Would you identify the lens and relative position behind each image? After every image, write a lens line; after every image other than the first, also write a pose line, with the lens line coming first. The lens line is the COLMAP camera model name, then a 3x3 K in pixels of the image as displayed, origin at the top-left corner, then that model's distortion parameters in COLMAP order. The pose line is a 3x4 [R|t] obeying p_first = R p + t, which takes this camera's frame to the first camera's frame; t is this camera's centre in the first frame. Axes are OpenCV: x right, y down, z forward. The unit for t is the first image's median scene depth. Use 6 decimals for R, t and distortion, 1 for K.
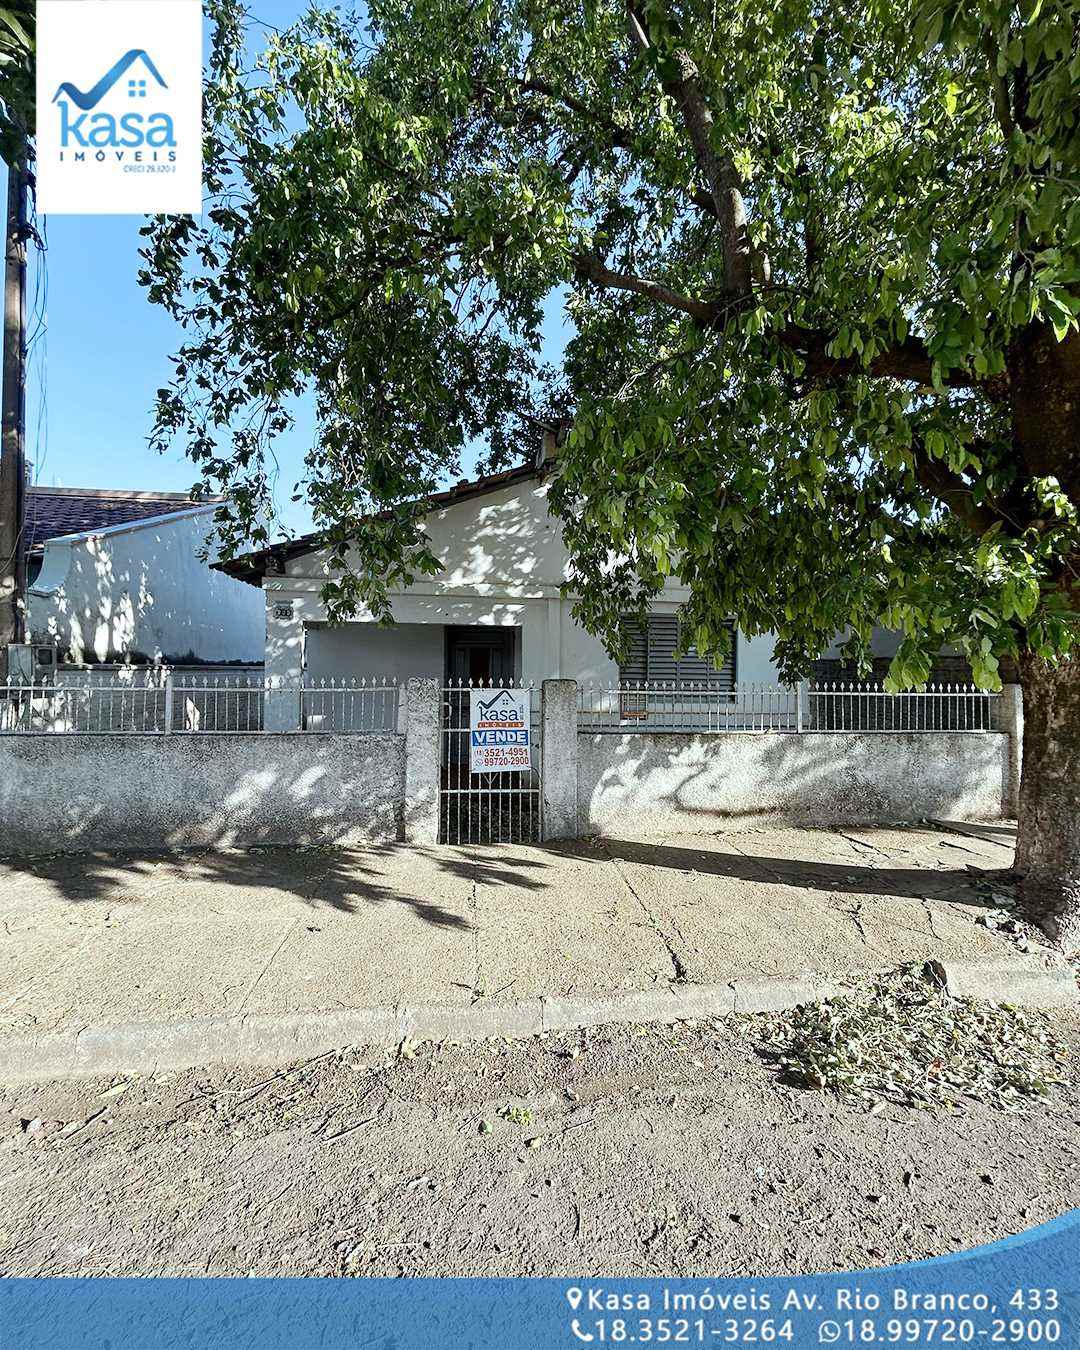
lens RADIAL K [[599.3, 0, 540.0], [0, 599.3, 675.0], [0, 0, 1]] dist [0.009658, -0.000350]
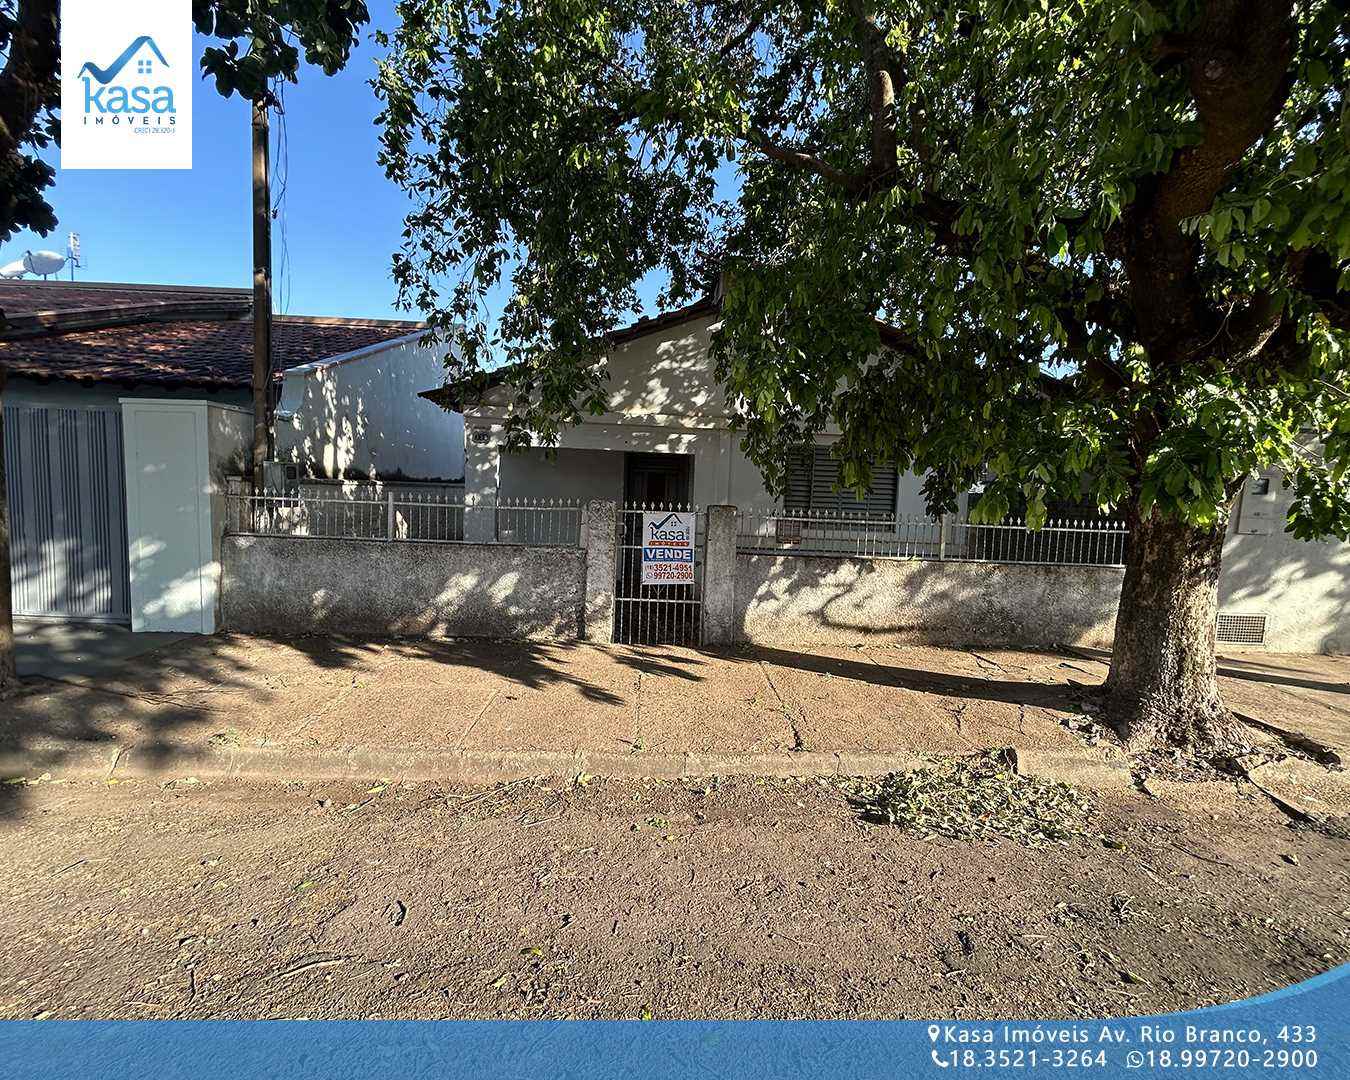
lens RADIAL K [[599.3, 0, 674.0], [0, 599.3, 546.3], [0, 0, 1]] dist [0.009658, -0.000350]
pose [[0.996205, 0.036975, -0.078788, 0.036948], [-0.030503, 0.996180, 0.081818, -0.005461], [0.081512, -0.079104, 0.993528, -0.142684]]
